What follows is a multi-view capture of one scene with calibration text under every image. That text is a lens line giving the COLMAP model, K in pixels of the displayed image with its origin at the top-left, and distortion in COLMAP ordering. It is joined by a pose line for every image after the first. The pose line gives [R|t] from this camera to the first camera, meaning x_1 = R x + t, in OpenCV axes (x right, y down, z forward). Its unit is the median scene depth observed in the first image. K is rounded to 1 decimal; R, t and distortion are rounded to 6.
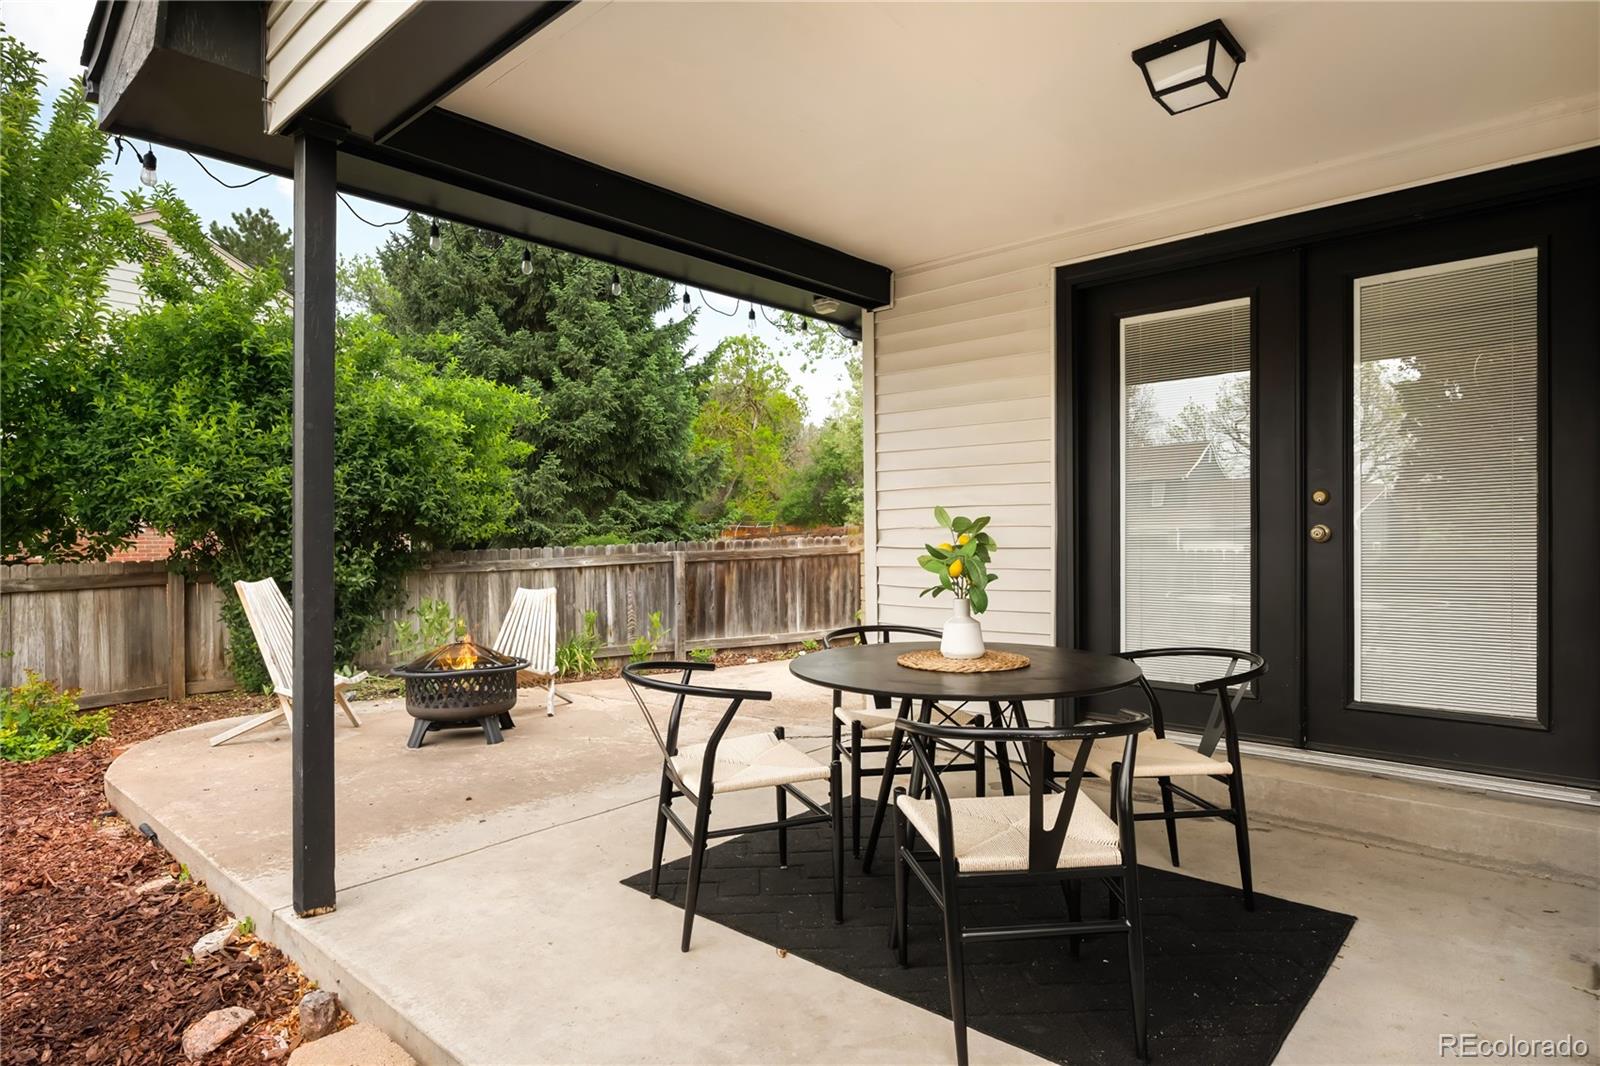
lens RADIAL K [[863.2, 0, 794.3], [0, 863.2, 543.1], [0, 0, 1]] dist [-0.010945, 0.005052]
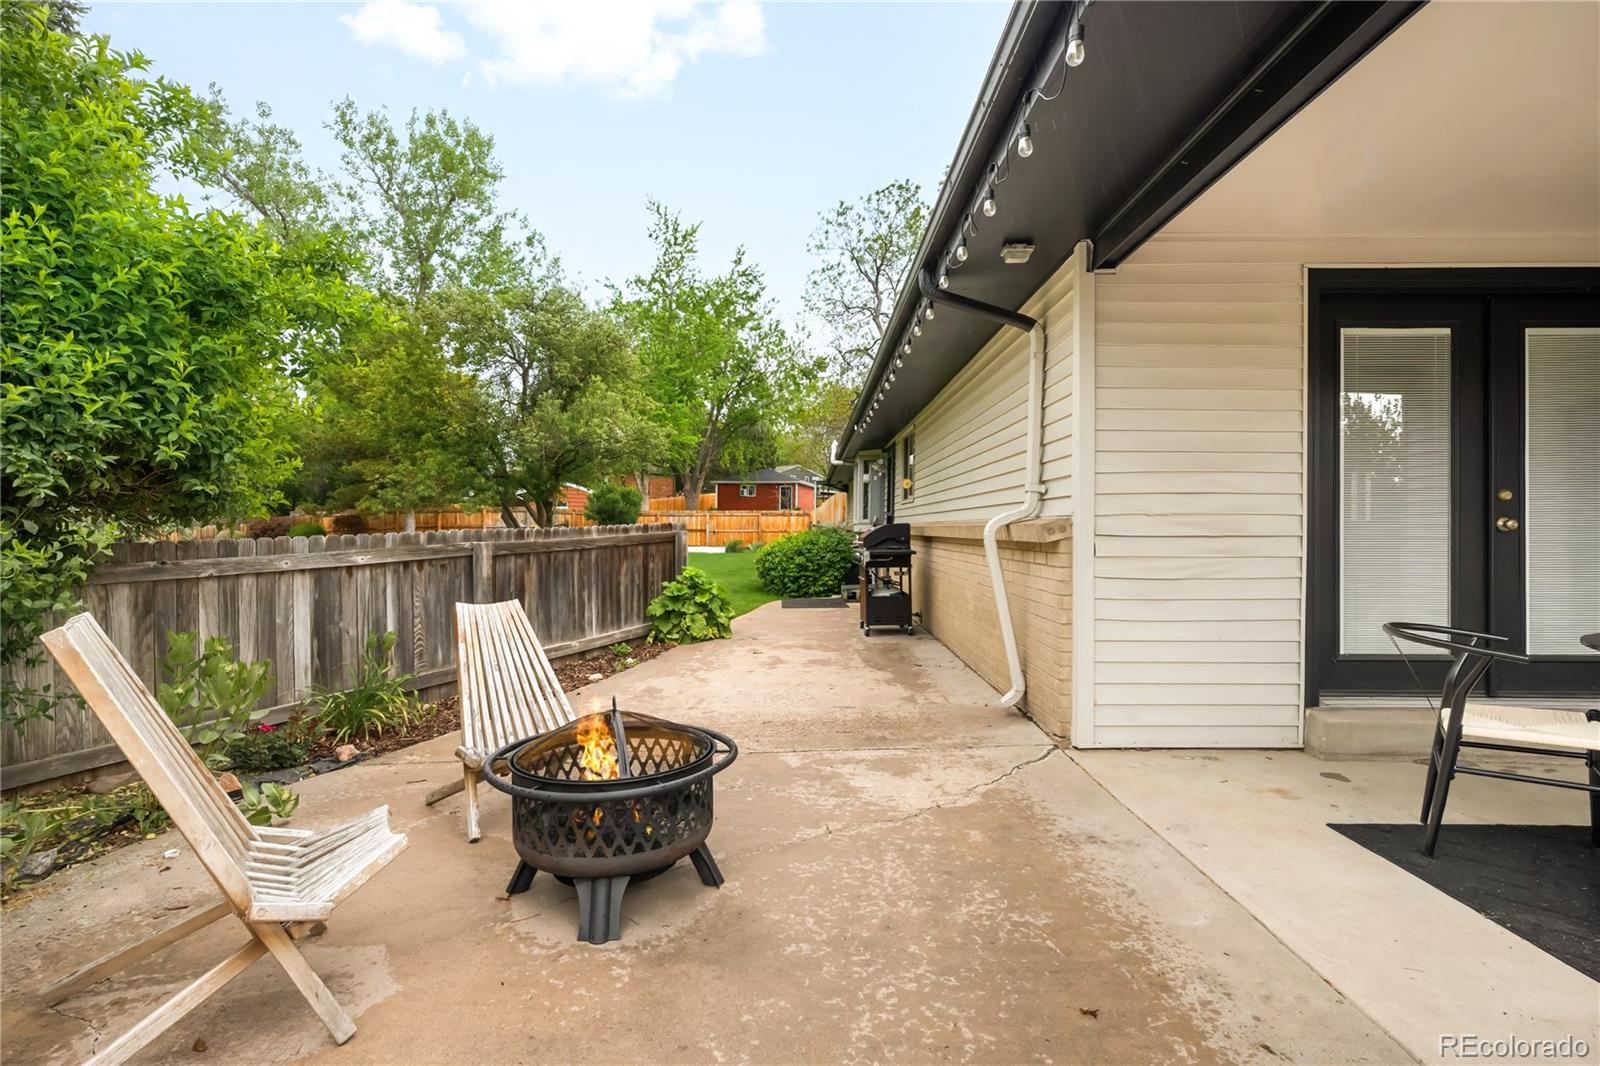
lens RADIAL K [[748.0, 0, 791.7], [0, 748.0, 528.5], [0, 0, 1]] dist [-0.001666, -0.001029]
pose [[0.760936, 0.008270, 0.648775, -0.355579], [-0.003122, 0.999954, -0.009085, 0.003064], [-0.648820, 0.004888, 0.760926, 0.337185]]
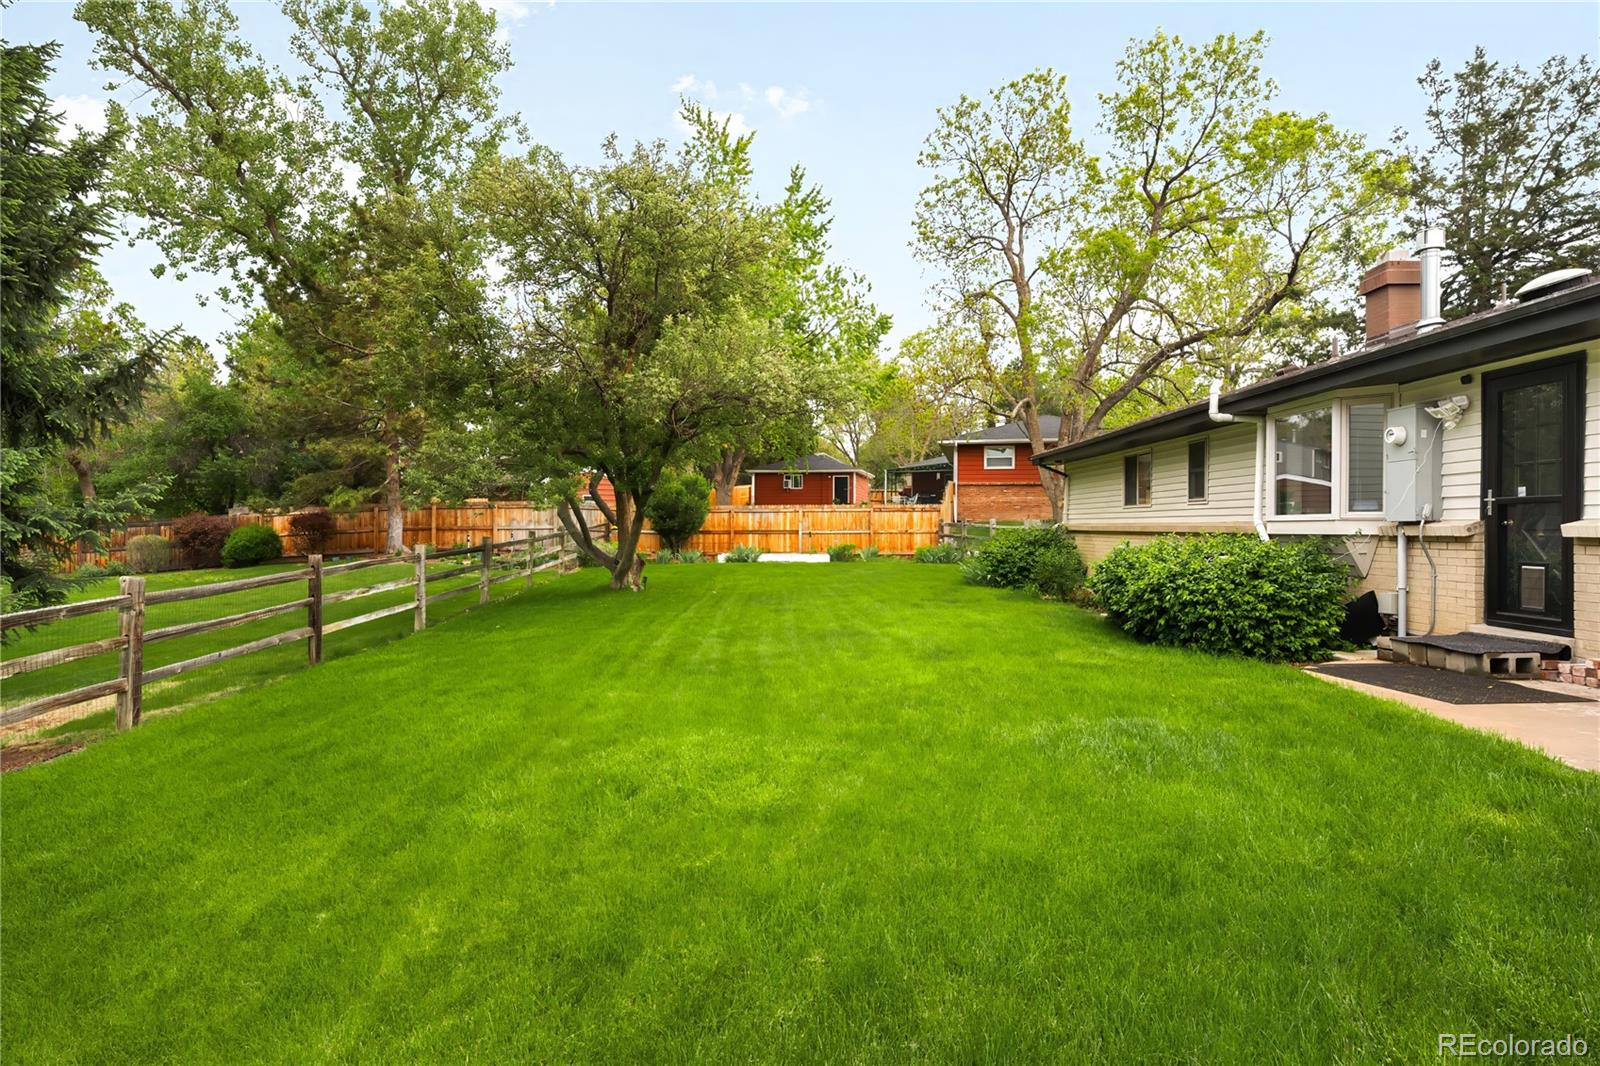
lens RADIAL K [[863.2, 0, 810.6], [0, 863.2, 533.2], [0, 0, 1]] dist [-0.010945, 0.005052]
pose [[0.745339, 0.000915, 0.666685, -0.360304], [0.001807, 0.999993, -0.003392, -0.004918], [-0.666683, 0.003733, 0.745332, 1.206607]]
